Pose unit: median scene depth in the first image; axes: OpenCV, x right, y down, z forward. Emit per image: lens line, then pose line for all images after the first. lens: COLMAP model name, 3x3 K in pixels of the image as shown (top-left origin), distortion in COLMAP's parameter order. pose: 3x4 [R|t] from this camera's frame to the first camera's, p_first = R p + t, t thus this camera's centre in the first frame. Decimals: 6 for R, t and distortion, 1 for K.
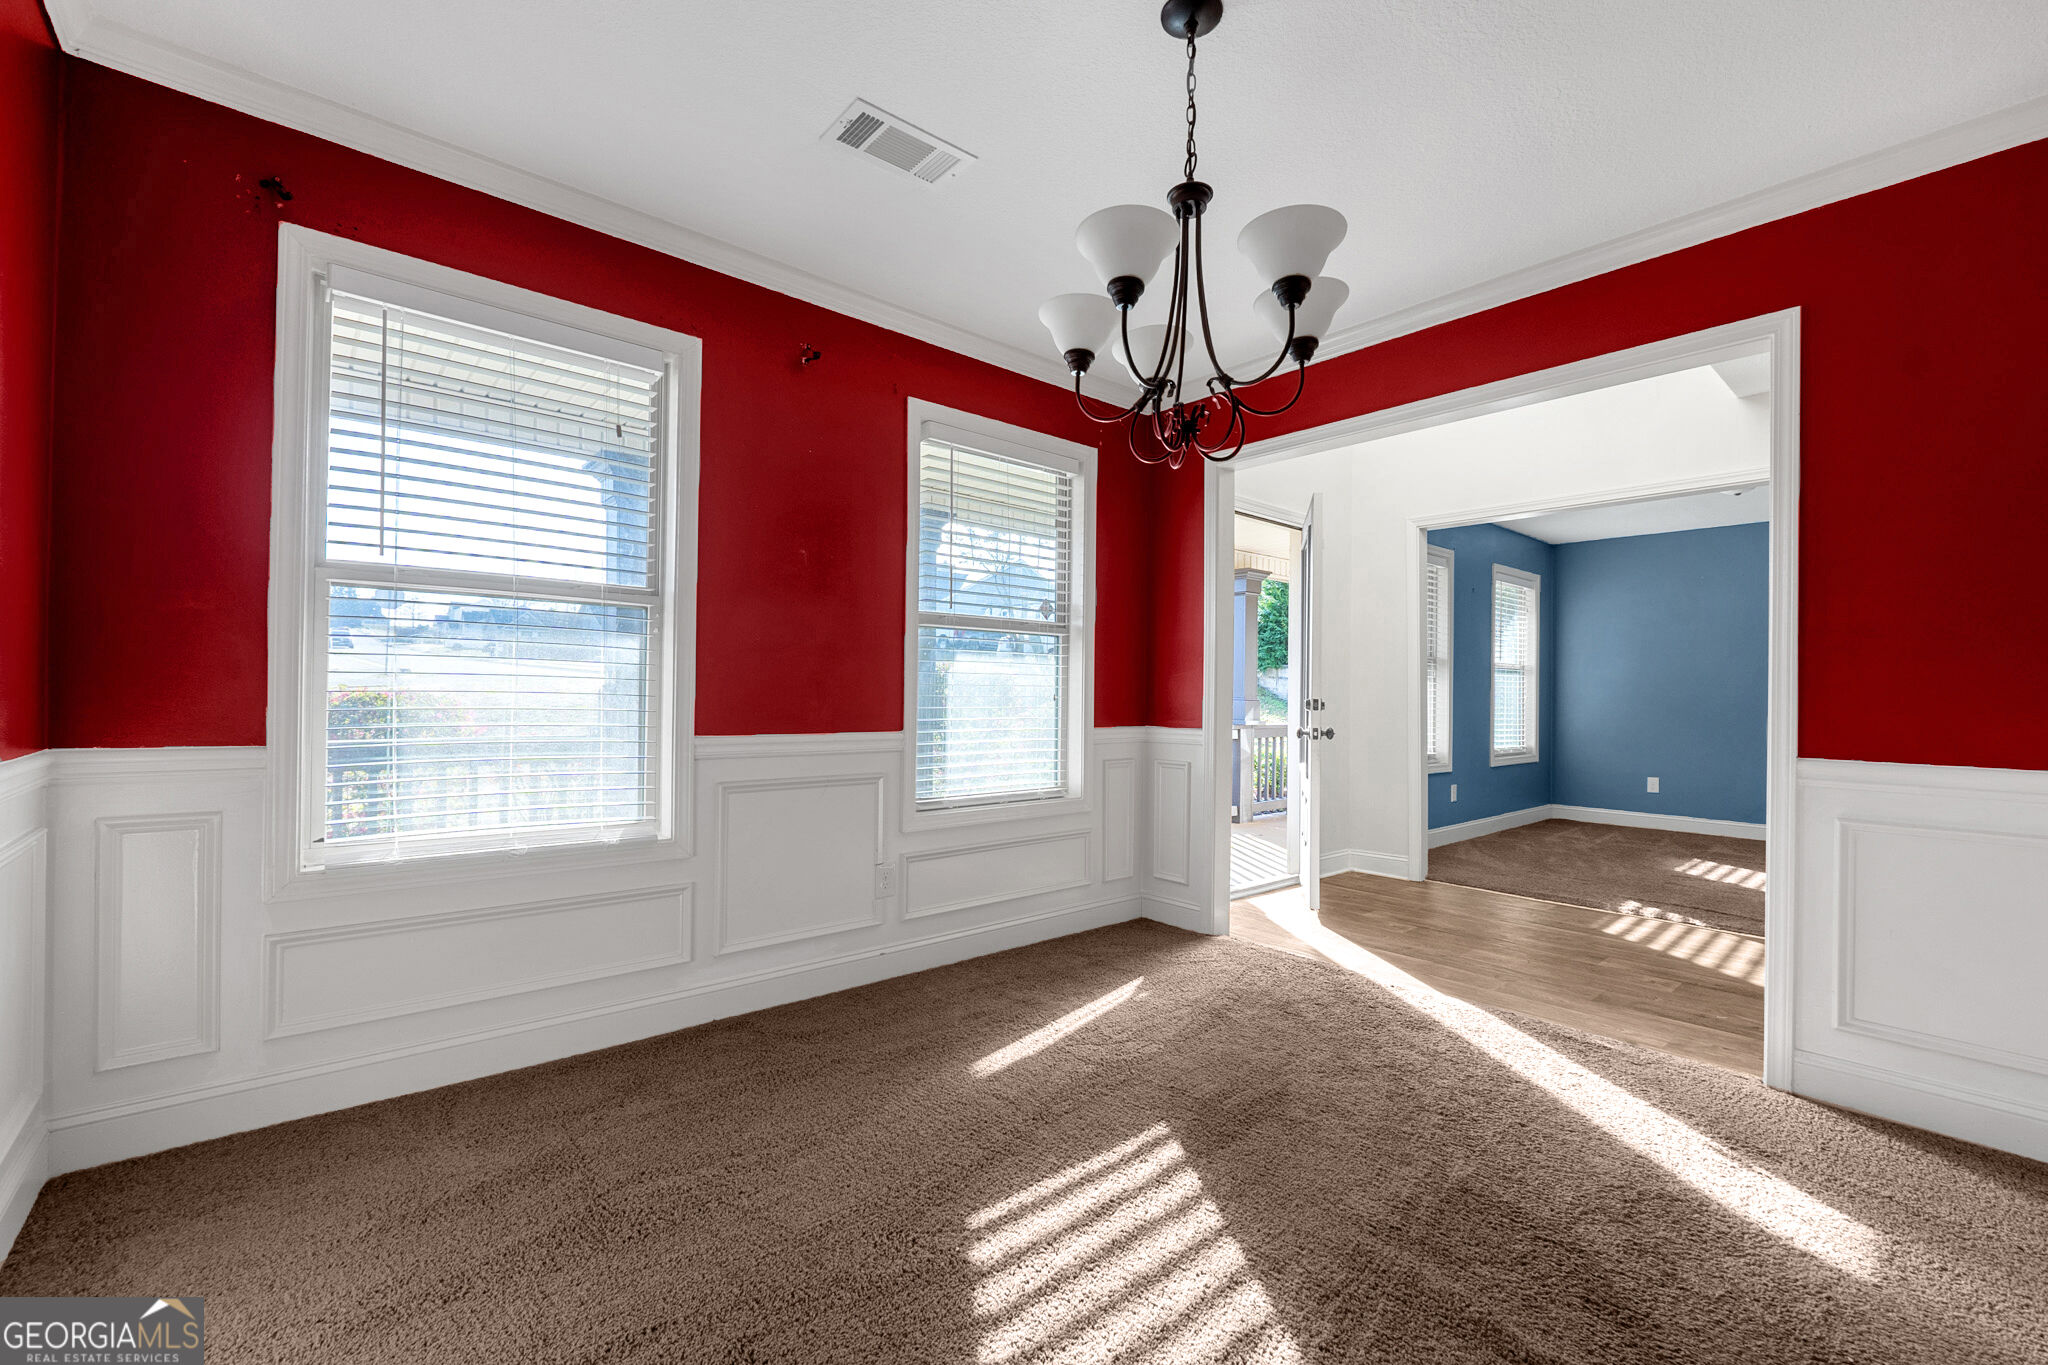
lens RADIAL K [[856.0, 0, 1020.2], [0, 856.0, 689.6], [0, 0, 1]] dist [-0.002048, -0.002434]
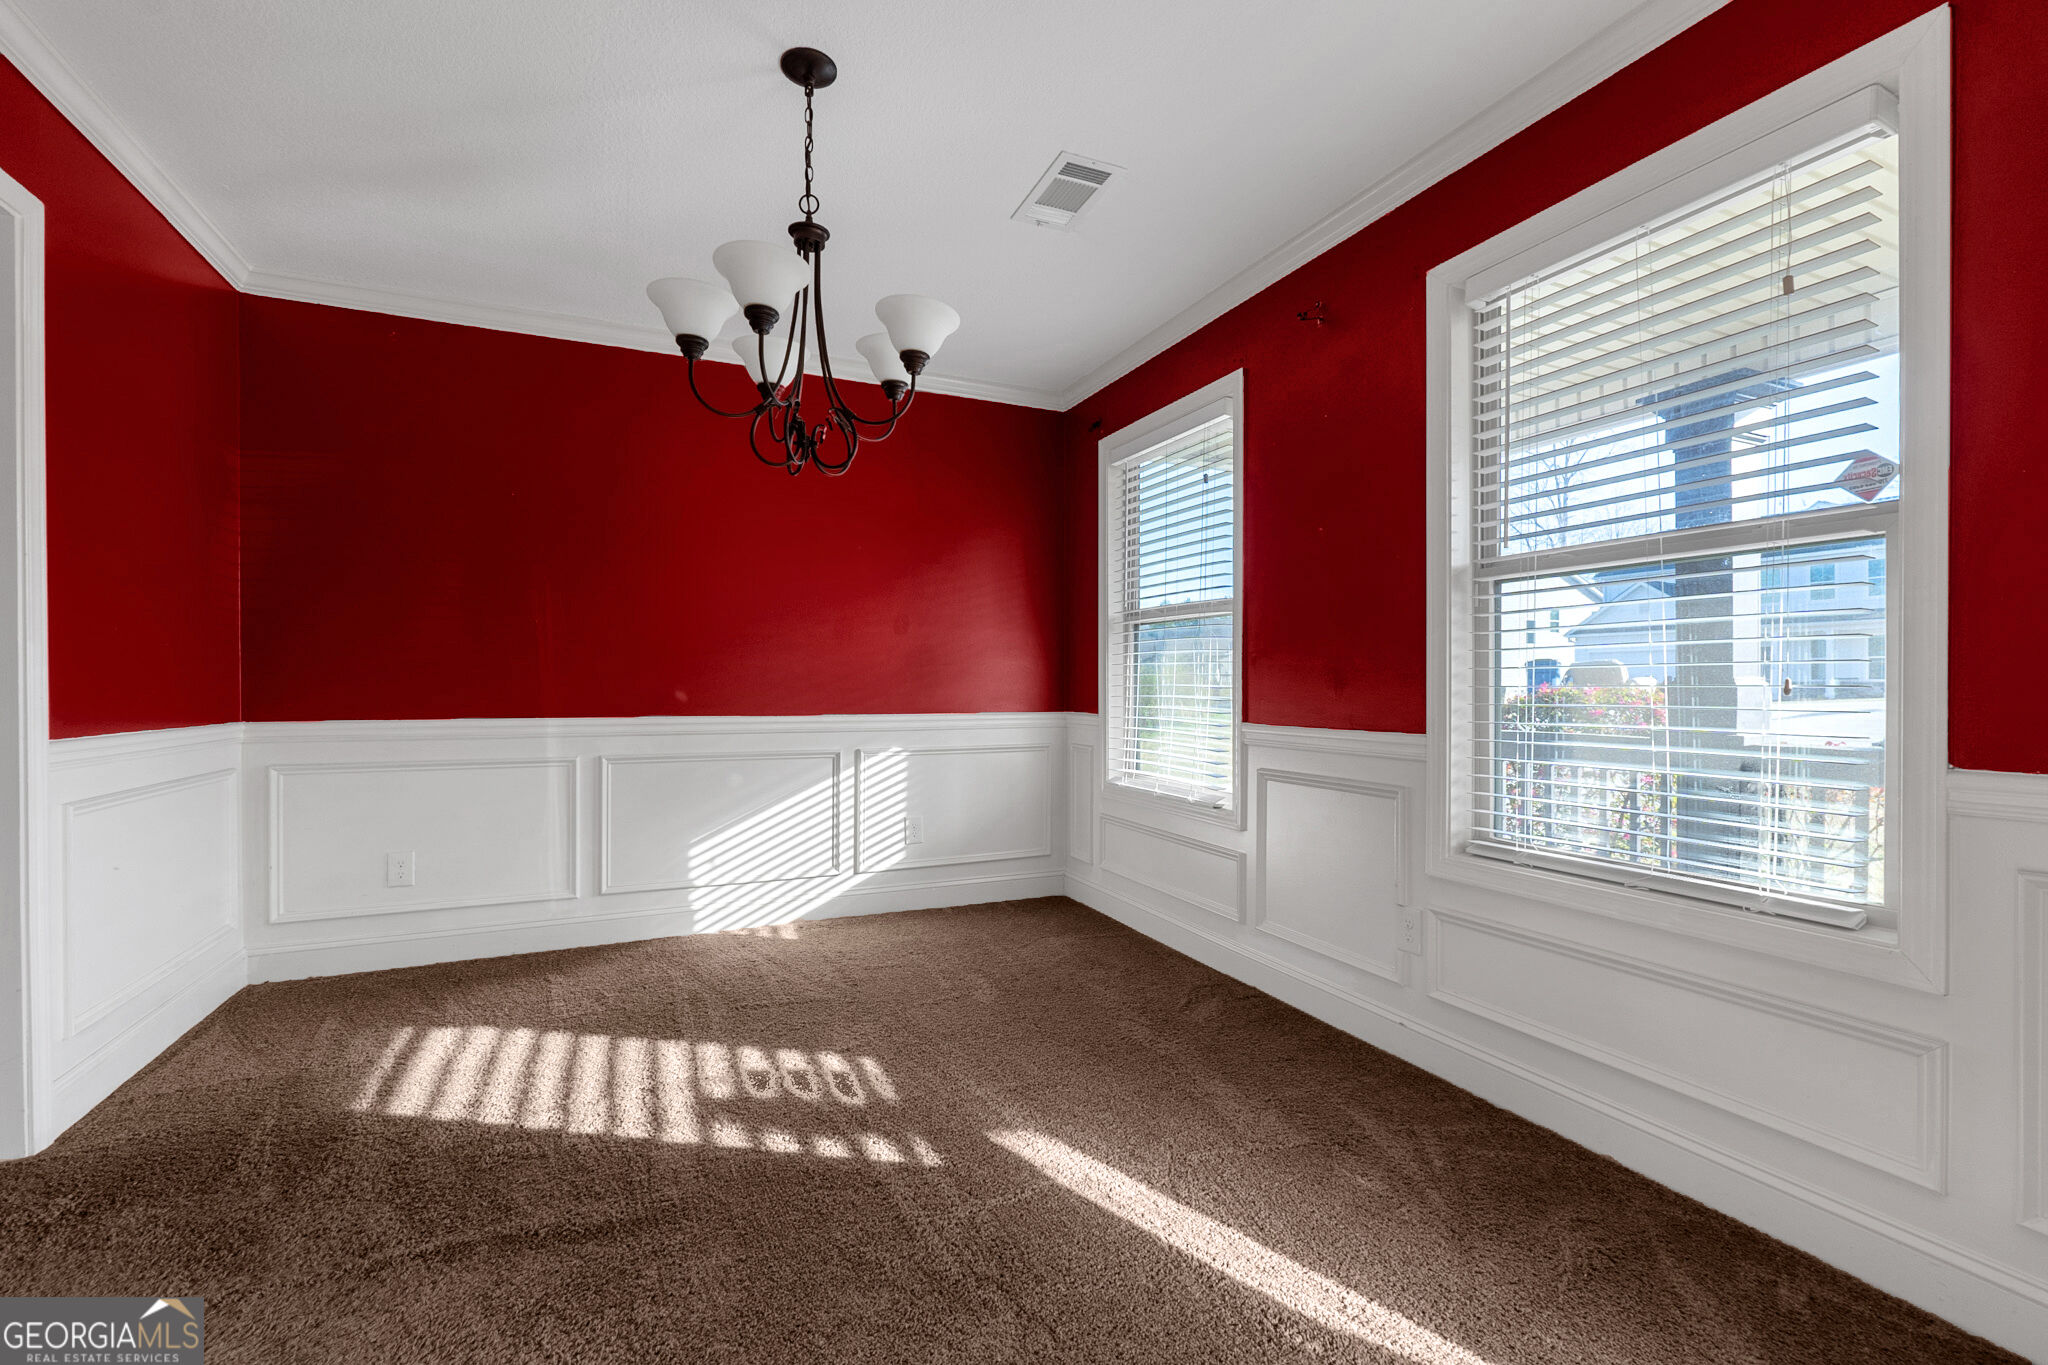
lens RADIAL K [[856.0, 0, 1020.2], [0, 856.0, 689.6], [0, 0, 1]] dist [-0.002048, -0.002434]
pose [[-0.268389, -0.020067, -0.963102, 0.660943], [-0.018562, 0.999705, -0.015657, 0.031672], [0.963132, 0.013675, -0.268683, 0.872610]]
